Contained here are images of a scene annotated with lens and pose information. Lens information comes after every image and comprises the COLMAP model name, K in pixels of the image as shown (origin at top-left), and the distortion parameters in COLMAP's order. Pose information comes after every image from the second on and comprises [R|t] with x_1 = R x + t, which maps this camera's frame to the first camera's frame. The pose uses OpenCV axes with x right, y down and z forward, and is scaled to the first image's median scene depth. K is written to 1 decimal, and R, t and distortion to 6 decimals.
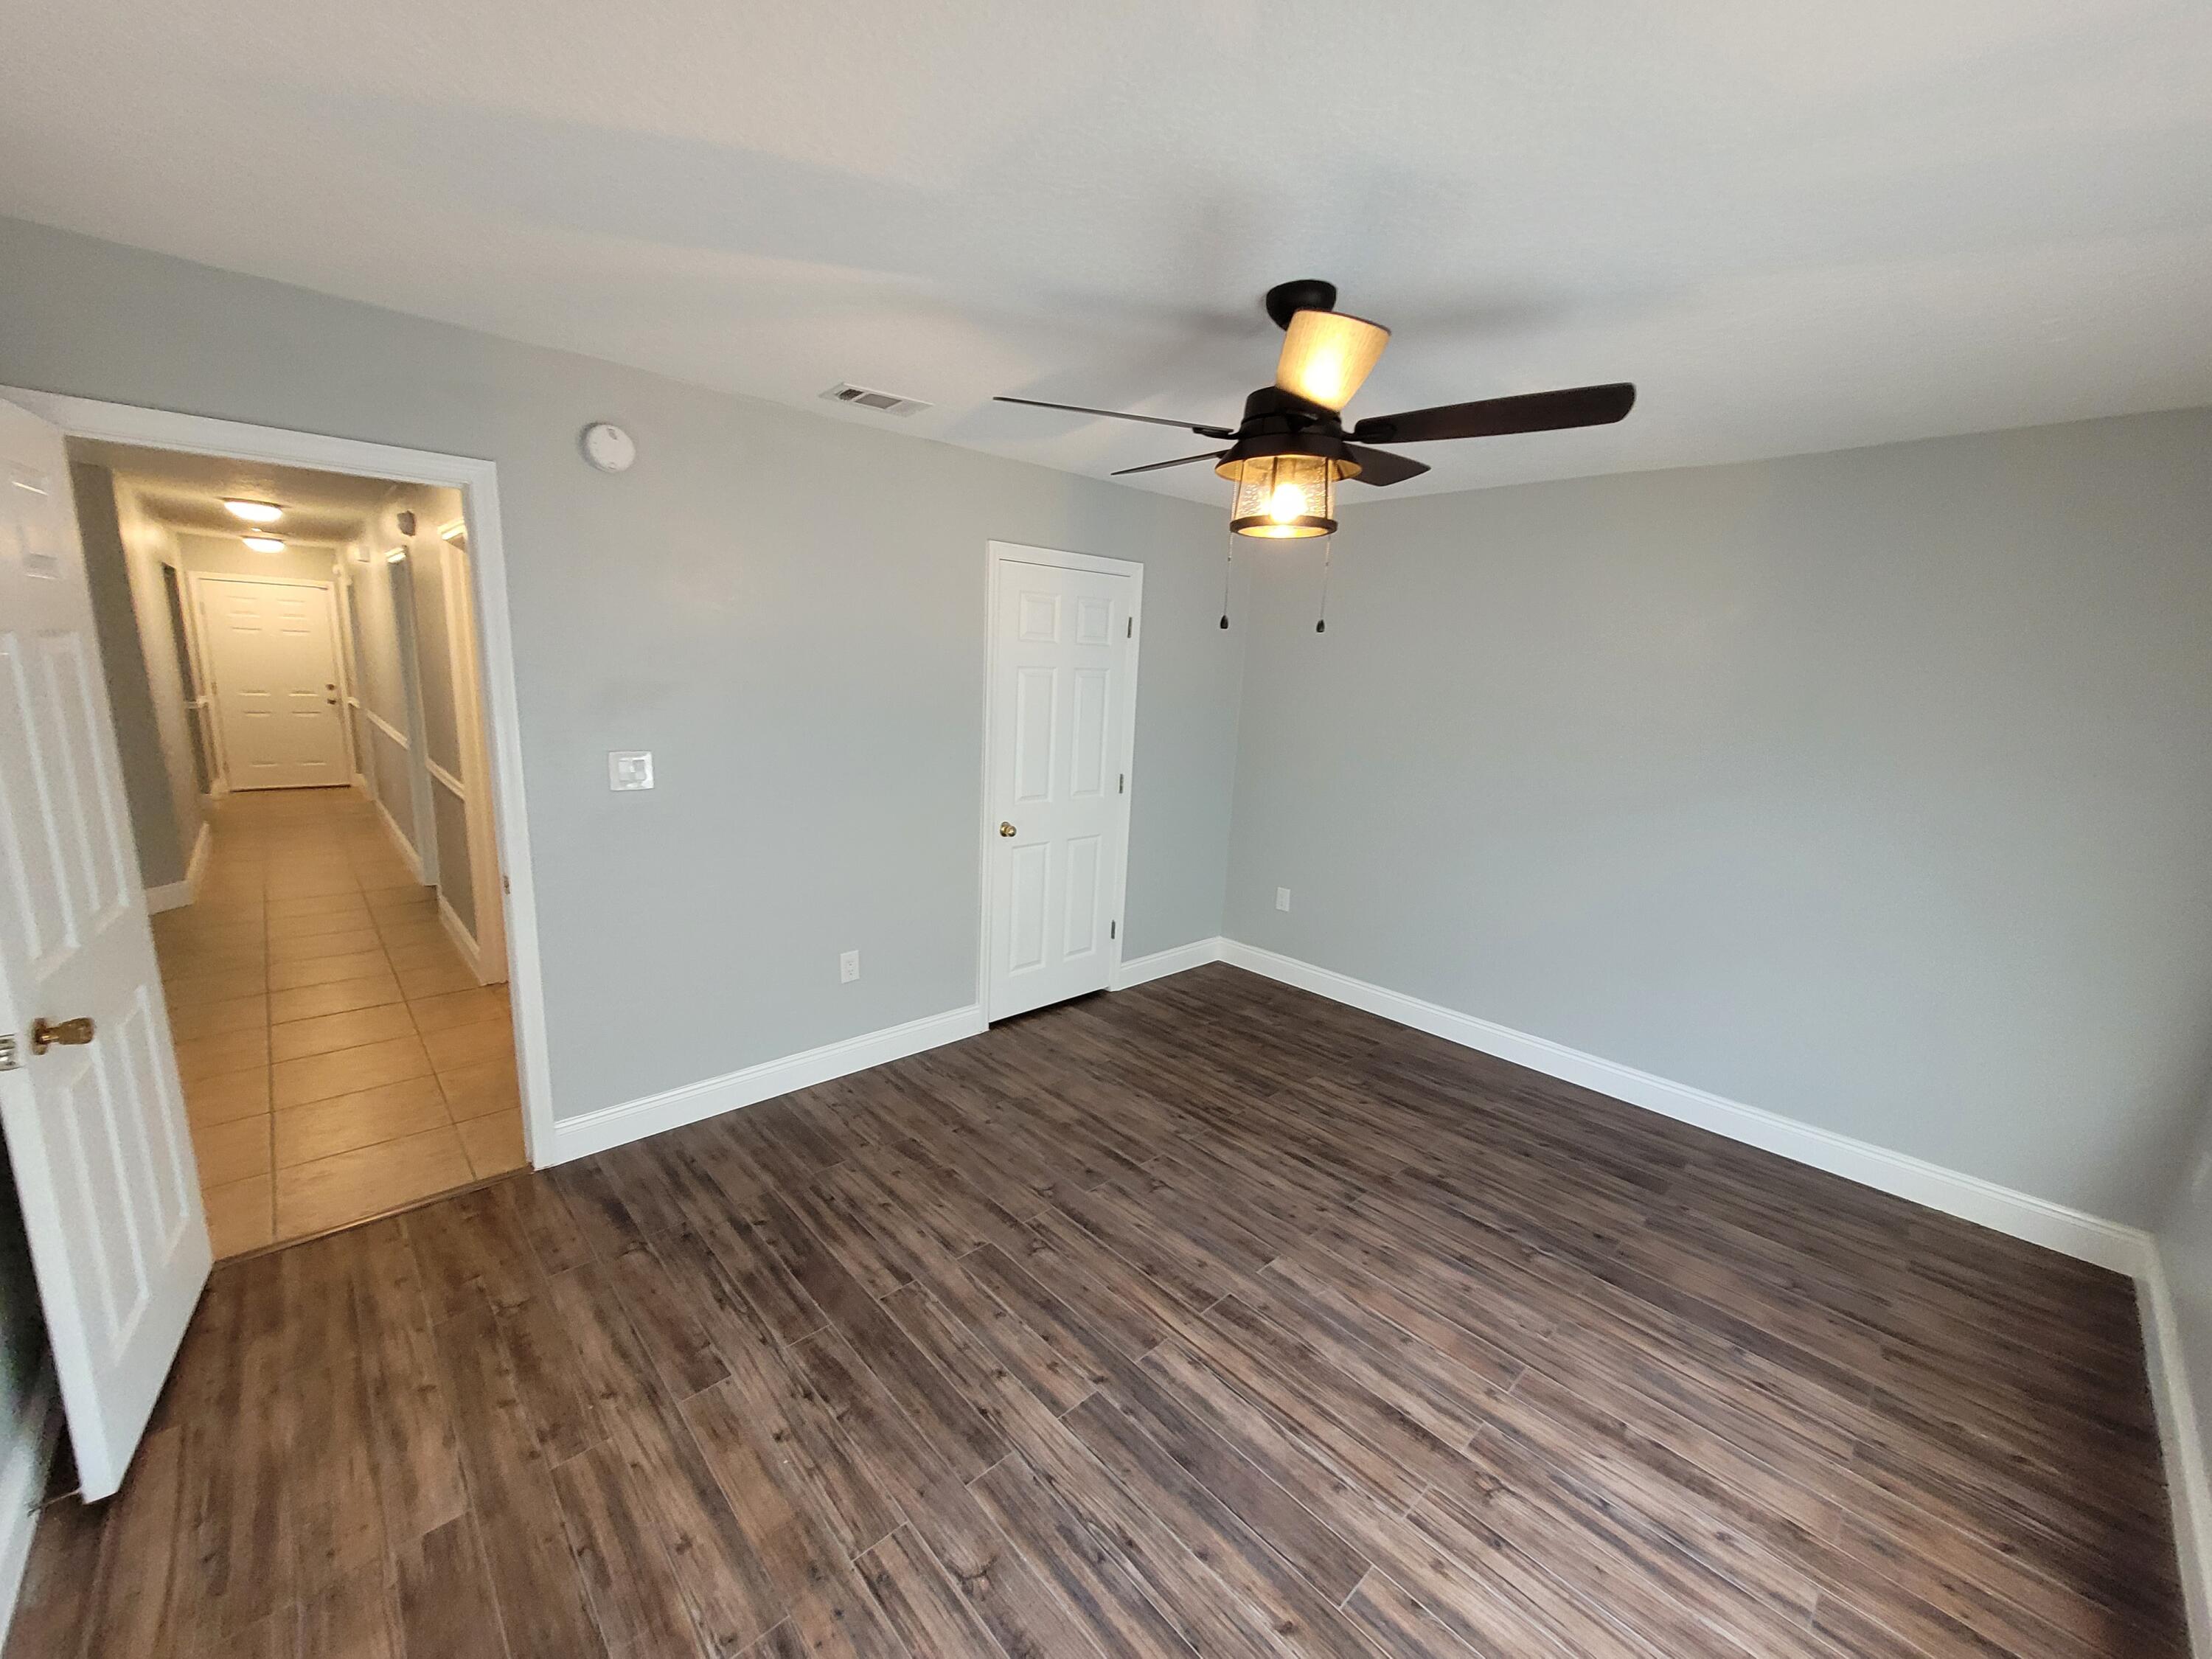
lens RADIAL K [[869.1, 0, 1102.4], [0, 869.1, 834.3], [0, 0, 1]] dist [0.005940, -0.001206]
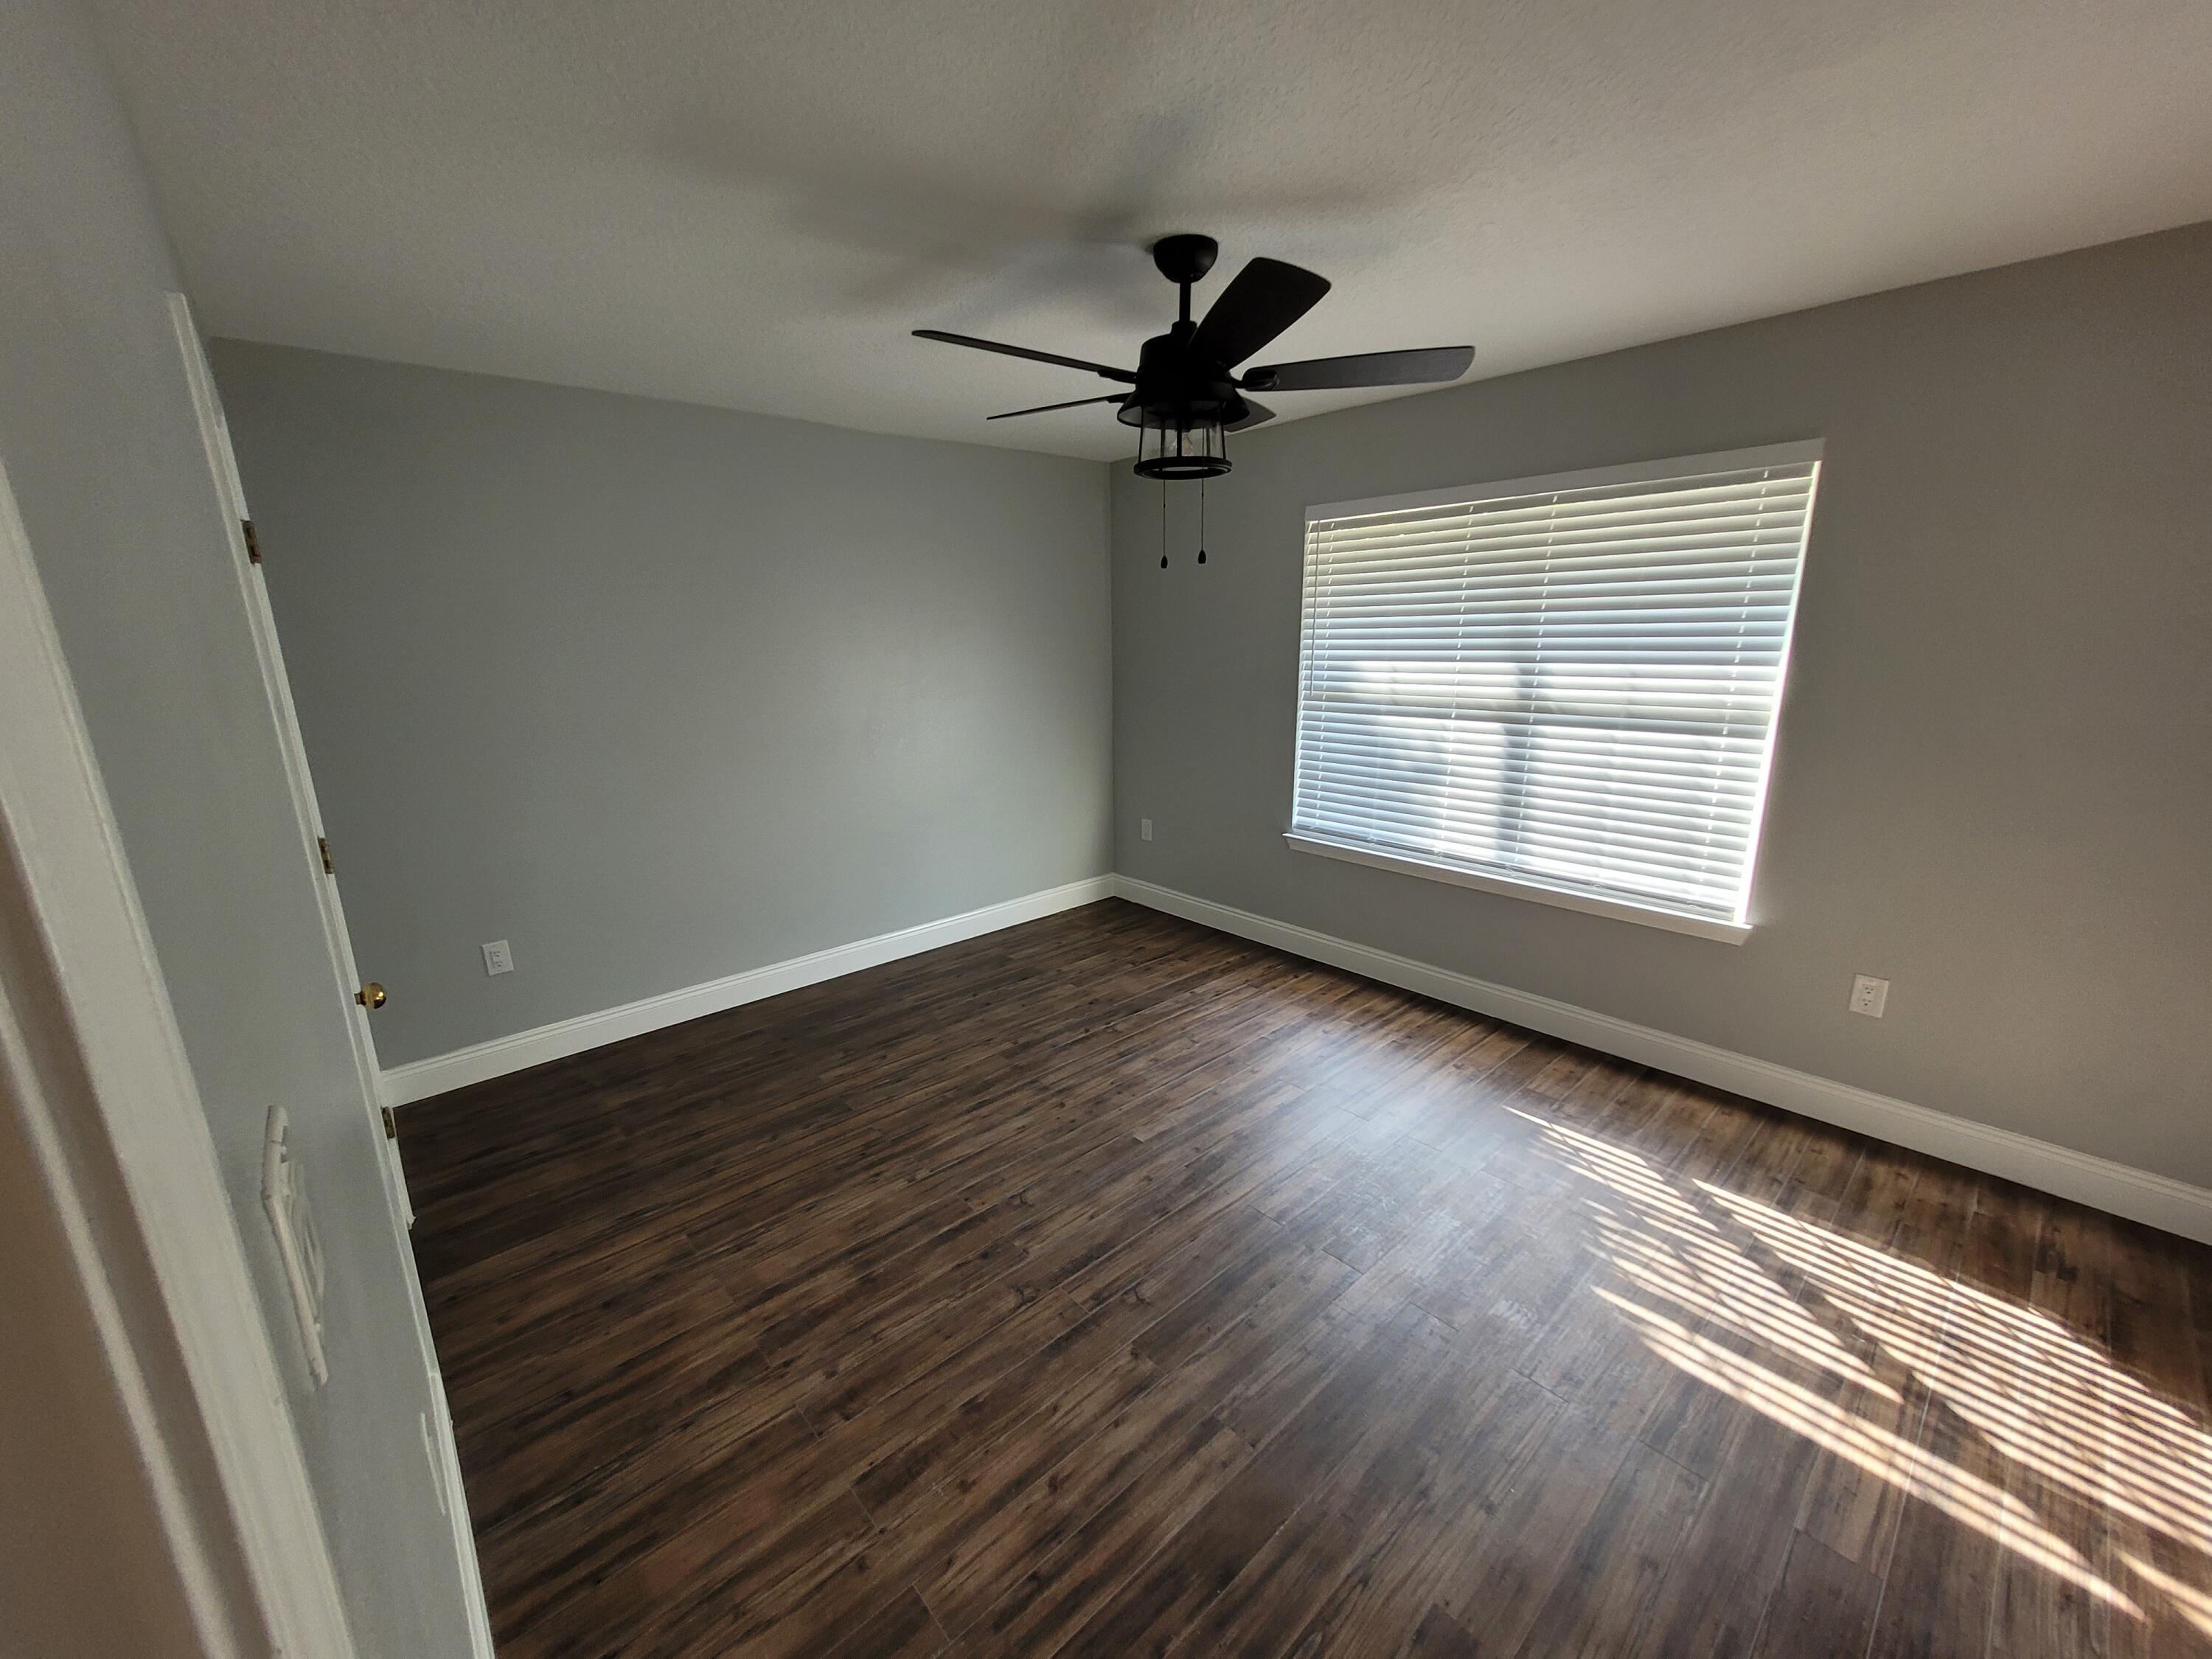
lens RADIAL K [[869.1, 0, 1103.5], [0, 869.1, 831.5], [0, 0, 1]] dist [0.005940, -0.001206]
pose [[0.029830, -0.276566, 0.960532, -0.713398], [0.212885, 0.940670, 0.264236, -0.170290], [-0.976622, 0.196601, 0.086937, 0.811378]]
